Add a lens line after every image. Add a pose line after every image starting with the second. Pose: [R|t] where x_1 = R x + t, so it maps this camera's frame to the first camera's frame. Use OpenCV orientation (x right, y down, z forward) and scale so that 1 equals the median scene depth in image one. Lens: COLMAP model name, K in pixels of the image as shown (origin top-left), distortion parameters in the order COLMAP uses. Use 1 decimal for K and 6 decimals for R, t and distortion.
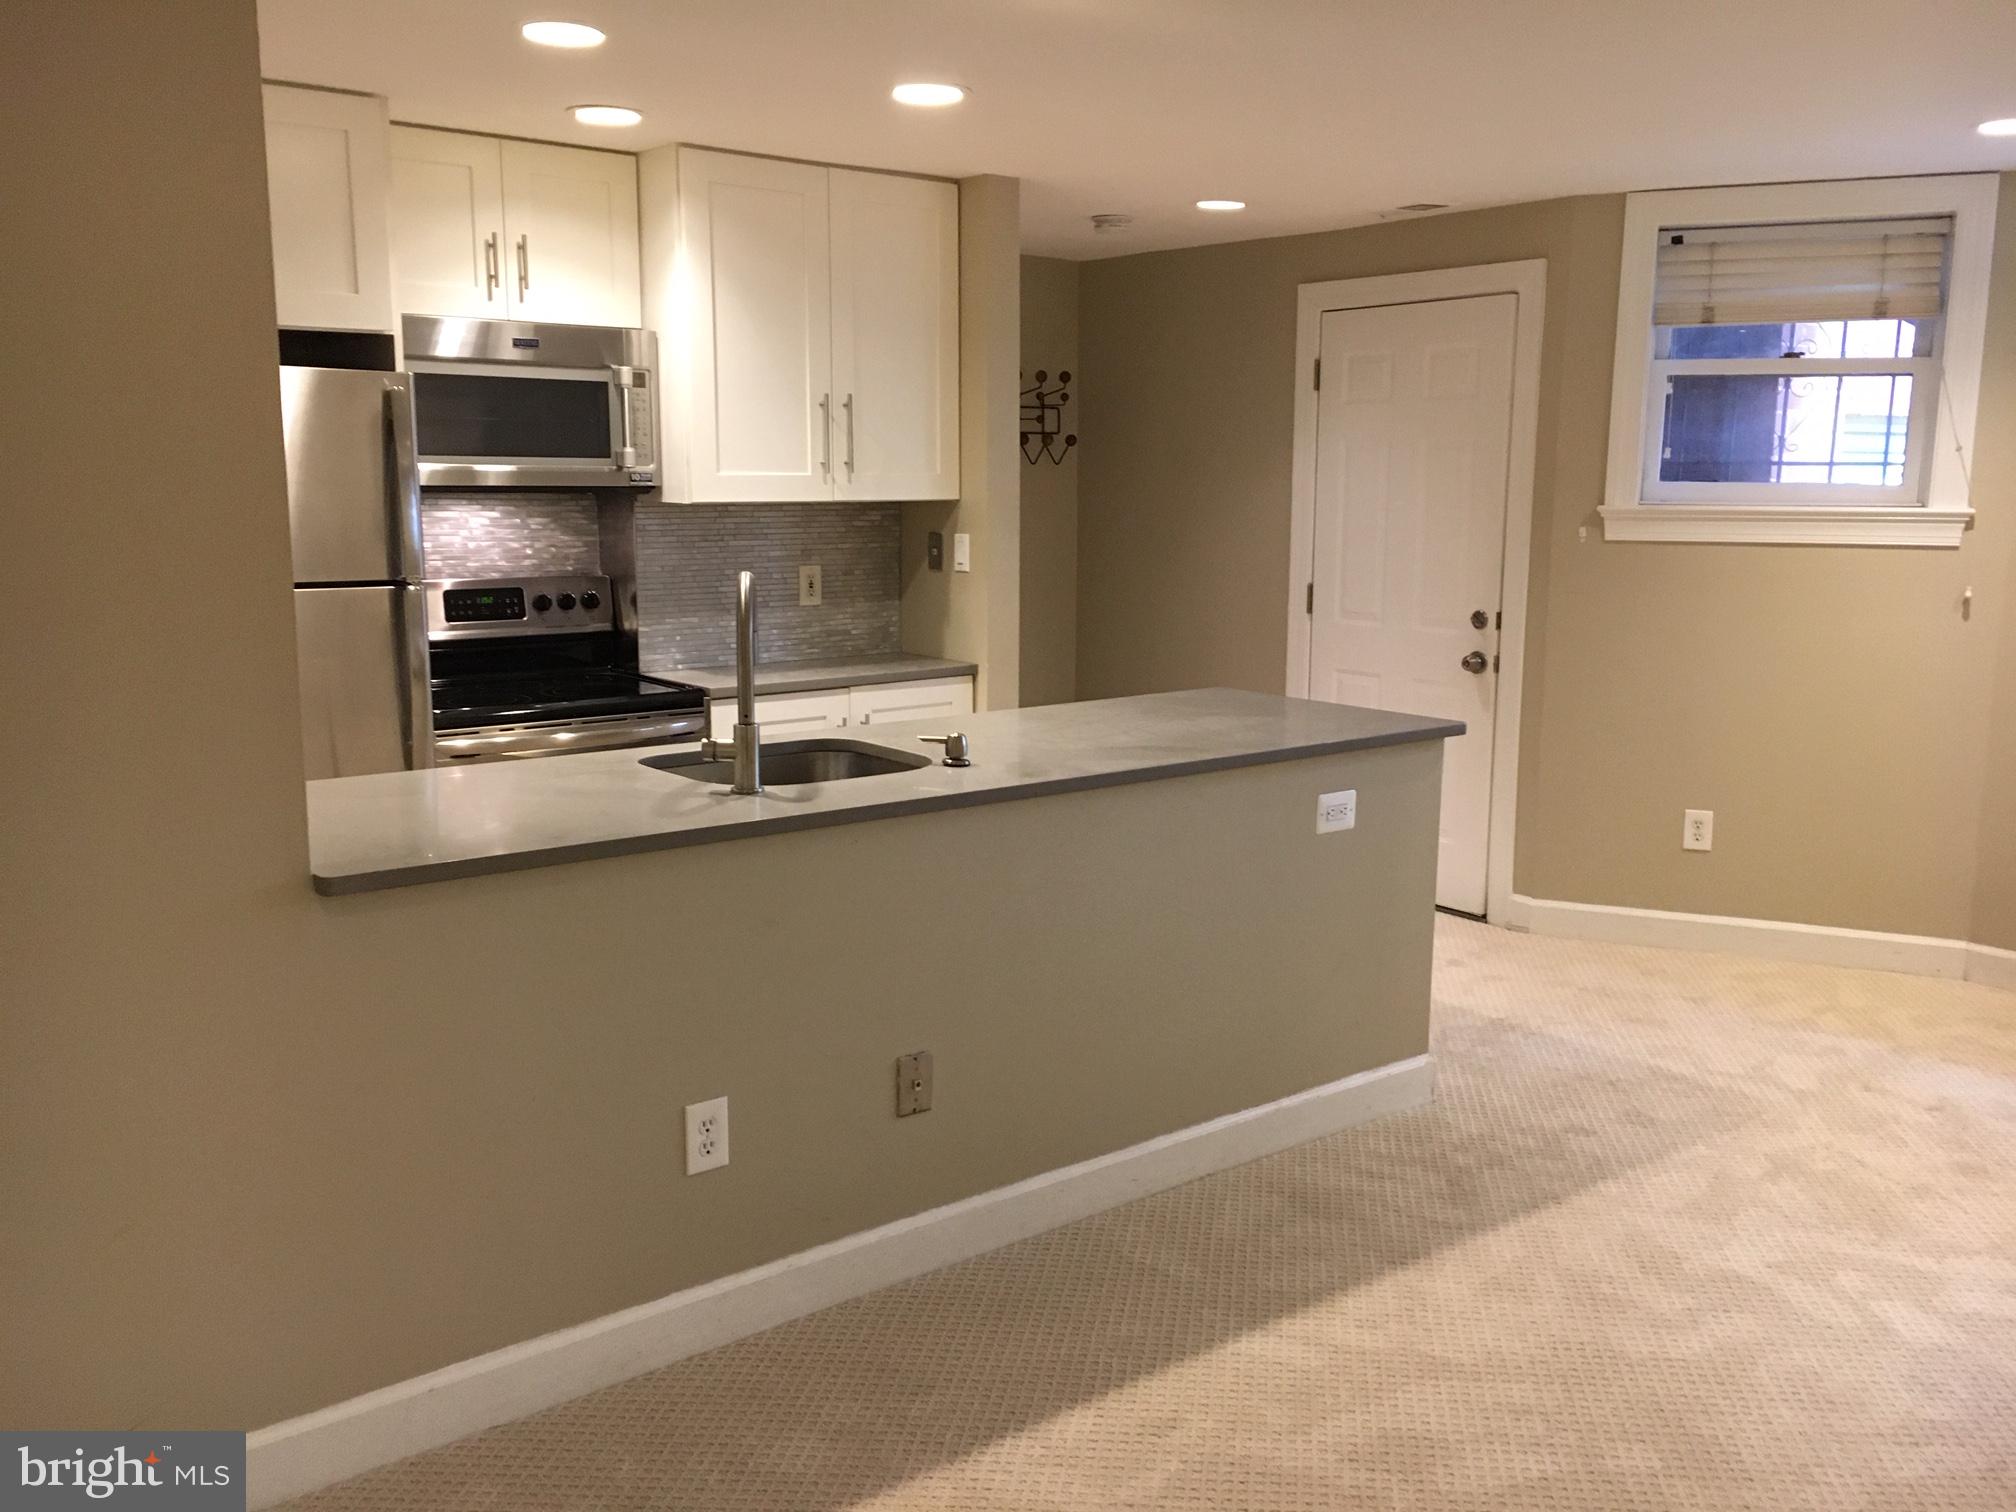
lens RADIAL K [[1722.7, 0, 1008.5], [0, 1722.7, 755.5], [0, 0, 1]] dist [0.056810, 0.001686]
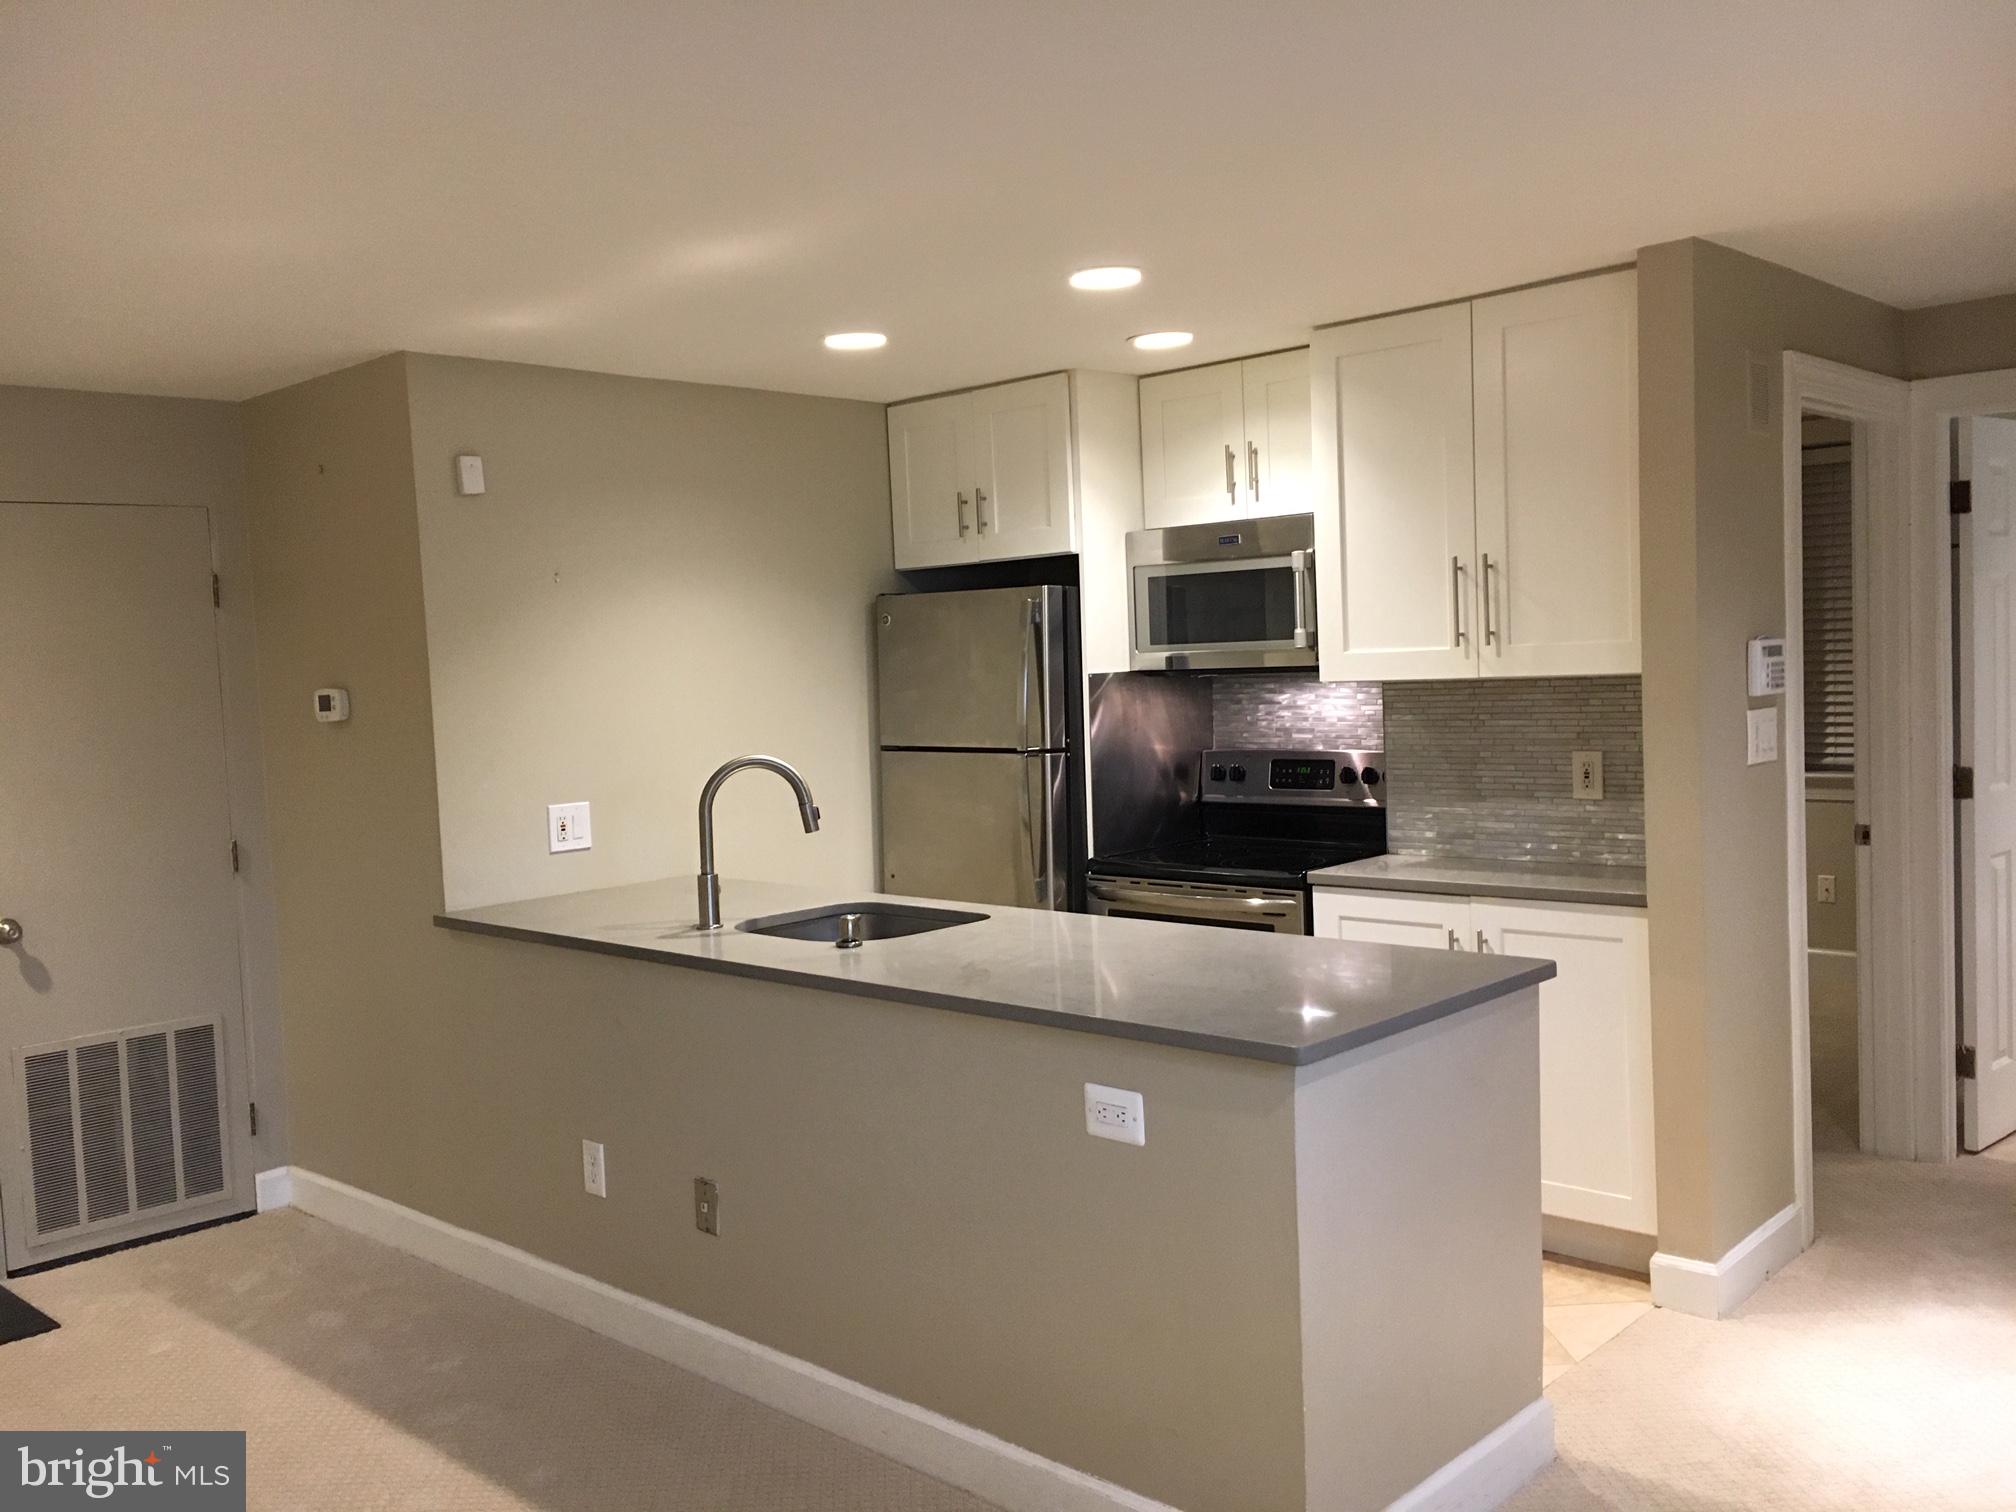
lens RADIAL K [[1722.7, 0, 1008.4], [0, 1722.7, 757.4], [0, 0, 1]] dist [0.056810, 0.001686]
pose [[0.136139, 0.050404, -0.989407, 0.766838], [-0.117918, 0.992430, 0.034332, -0.118014], [0.983647, 0.111995, 0.141052, 0.699521]]
